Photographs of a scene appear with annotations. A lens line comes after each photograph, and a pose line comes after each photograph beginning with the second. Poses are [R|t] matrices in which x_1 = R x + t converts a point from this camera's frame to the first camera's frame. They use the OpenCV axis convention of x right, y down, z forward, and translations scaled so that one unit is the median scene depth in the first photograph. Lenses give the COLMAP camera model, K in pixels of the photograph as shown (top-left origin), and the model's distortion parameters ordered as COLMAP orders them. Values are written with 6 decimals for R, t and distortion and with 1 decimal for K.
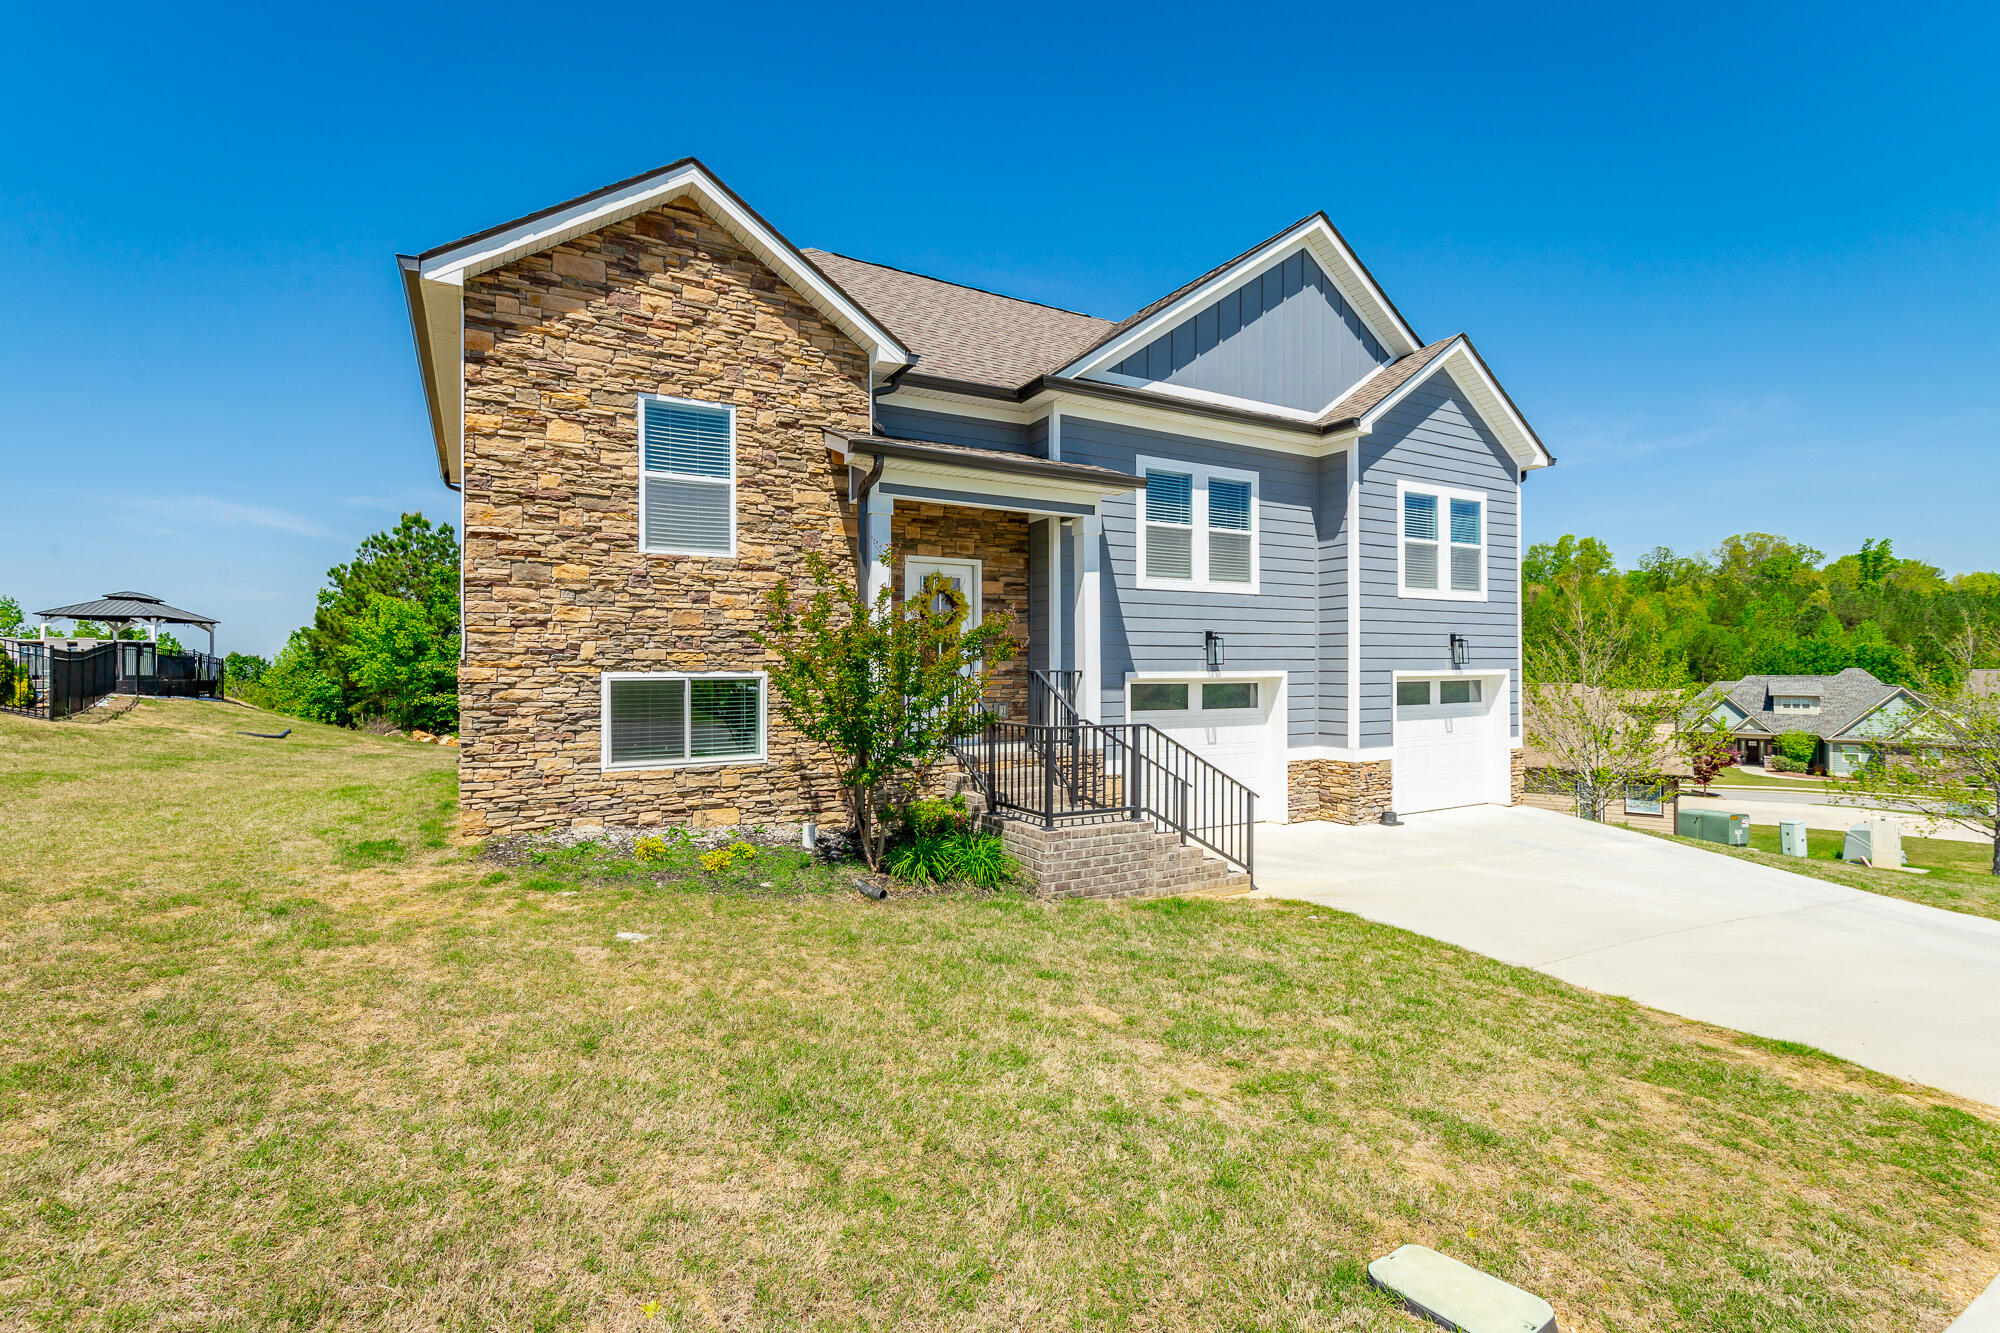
lens RADIAL K [[900.3, 0, 981.2], [0, 900.3, 677.5], [0, 0, 1]] dist [0.006391, -0.001737]
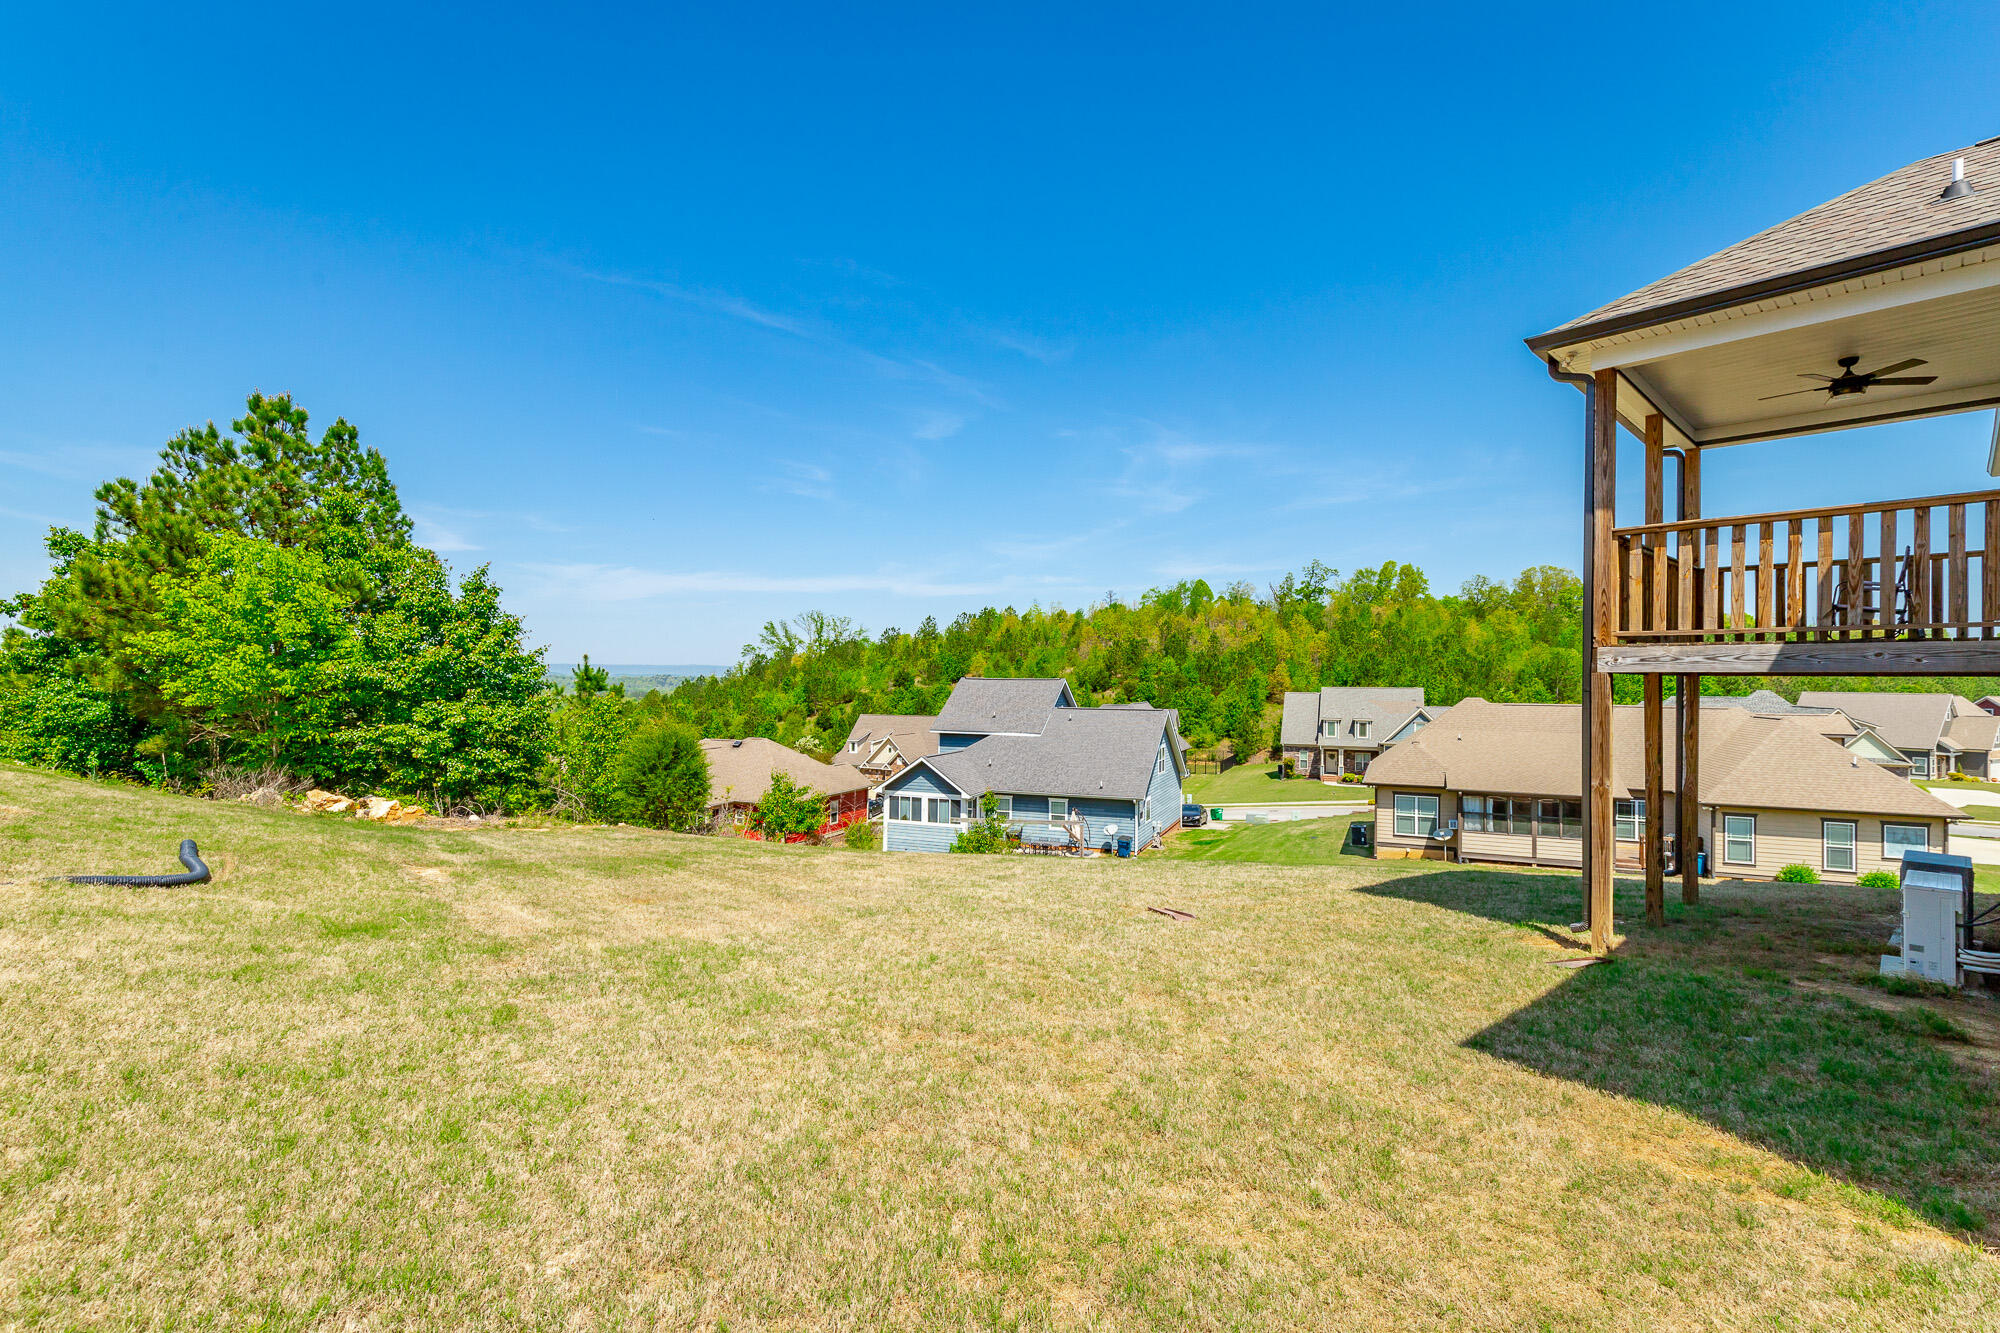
lens RADIAL K [[900.3, 0, 991.8], [0, 900.3, 696.8], [0, 0, 1]] dist [0.006391, -0.001737]
pose [[0.969695, 0.007771, 0.244196, -1.229020], [-0.010106, 0.999914, 0.008309, -0.017827], [-0.244111, -0.010525, 0.969690, 1.271841]]
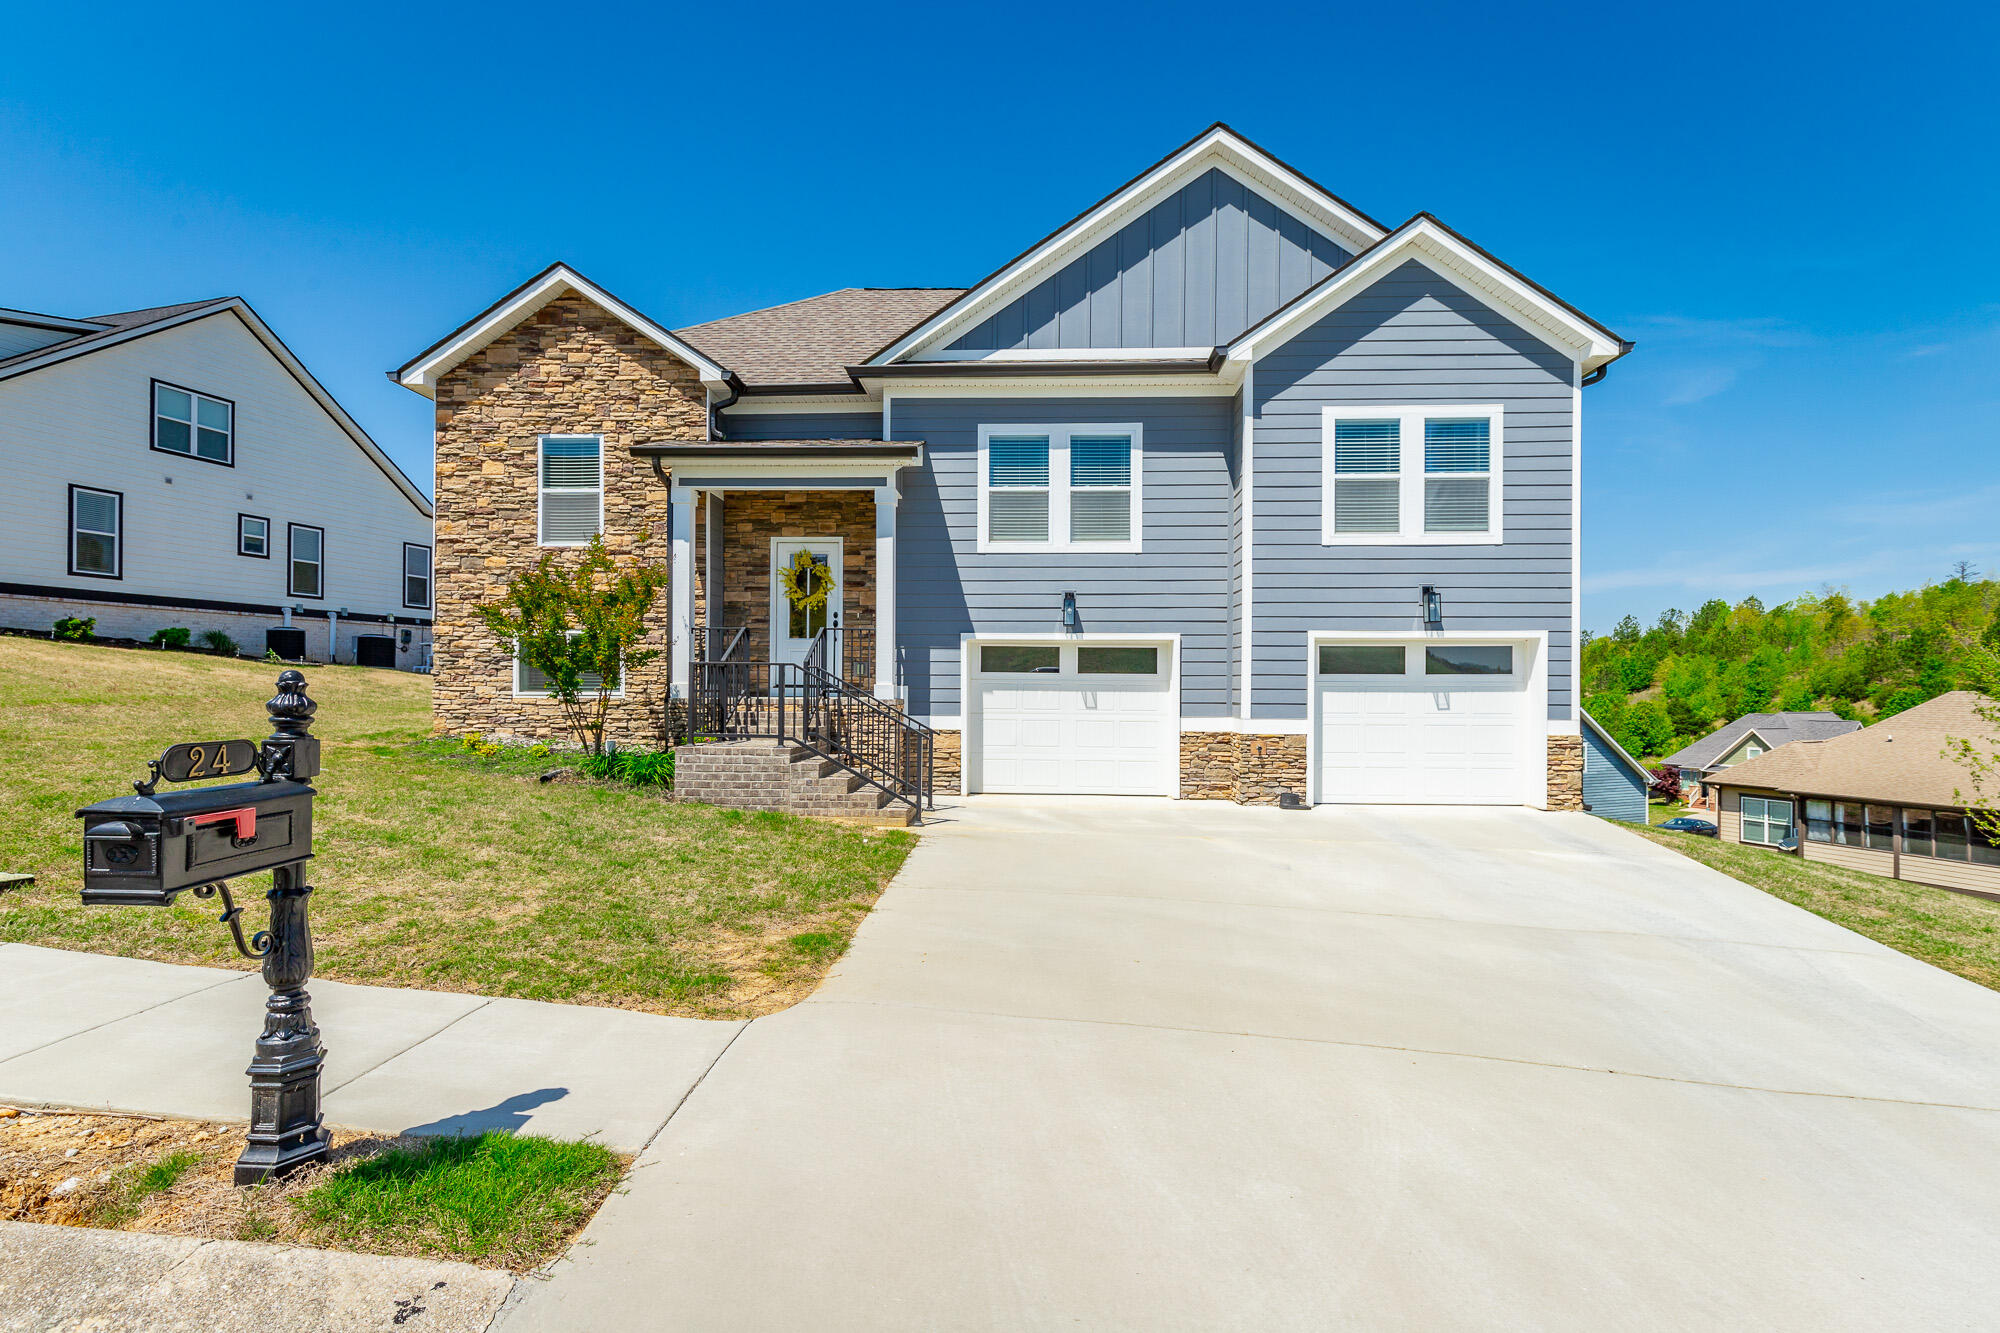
lens RADIAL K [[900.3, 0, 996.7], [0, 900.3, 702.9], [0, 0, 1]] dist [0.006391, -0.001737]
pose [[0.845130, 0.016221, -0.534315, 0.742353], [-0.014838, 0.999866, 0.006886, 0.066260], [0.534355, 0.002109, 0.845257, 0.130389]]
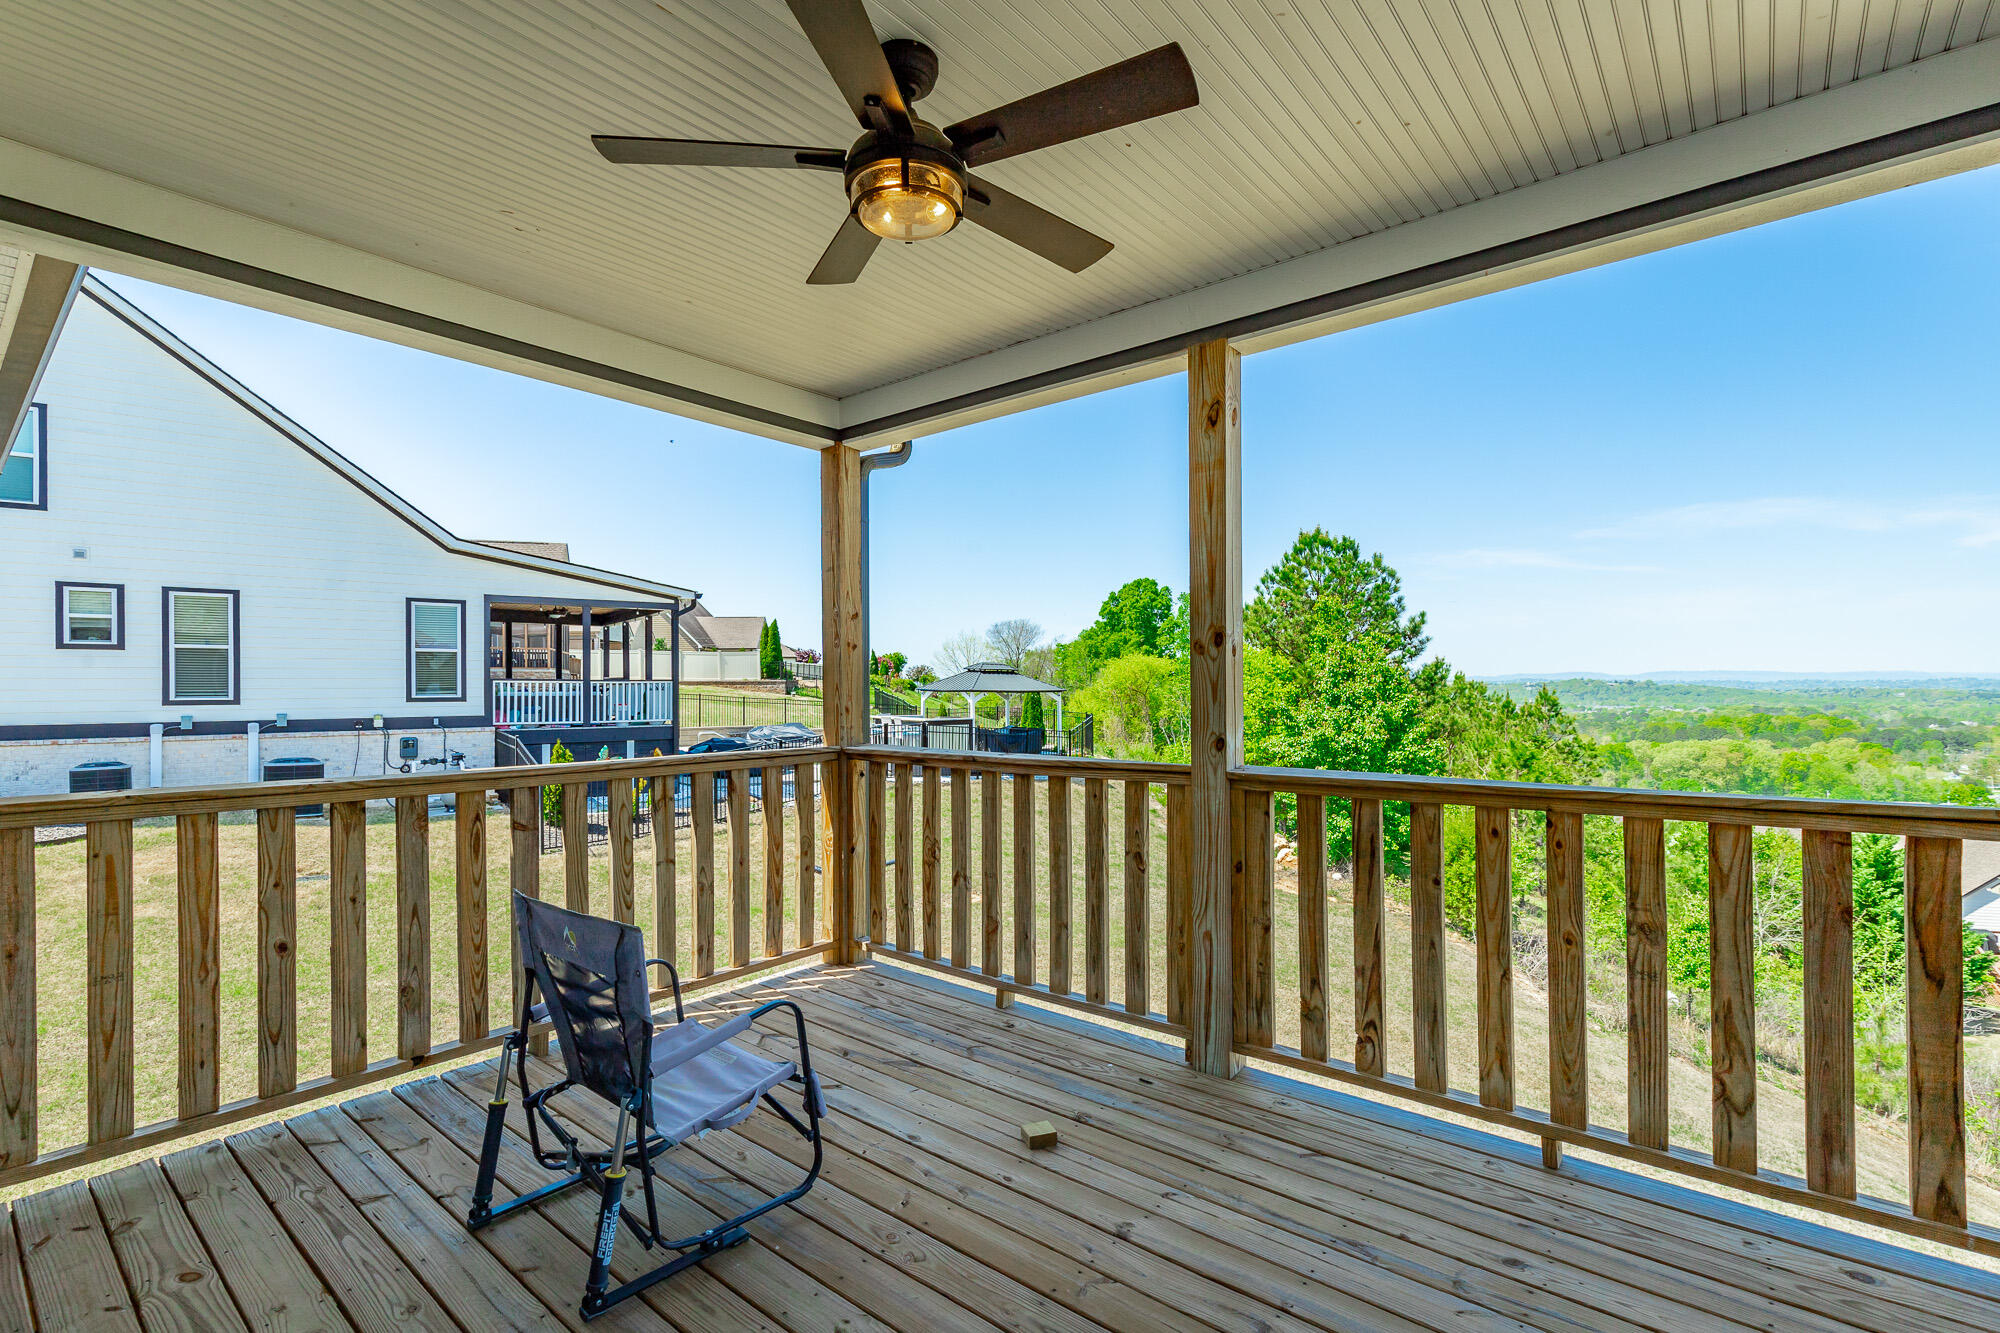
lens RADIAL K [[900.3, 0, 1014.9], [0, 900.3, 681.1], [0, 0, 1]] dist [0.006391, -0.001737]
pose [[0.367973, -0.002732, -0.929832, -0.133519], [-0.005988, 0.999968, -0.005308, -0.186336], [0.929817, 0.007521, 0.367945, 1.742989]]
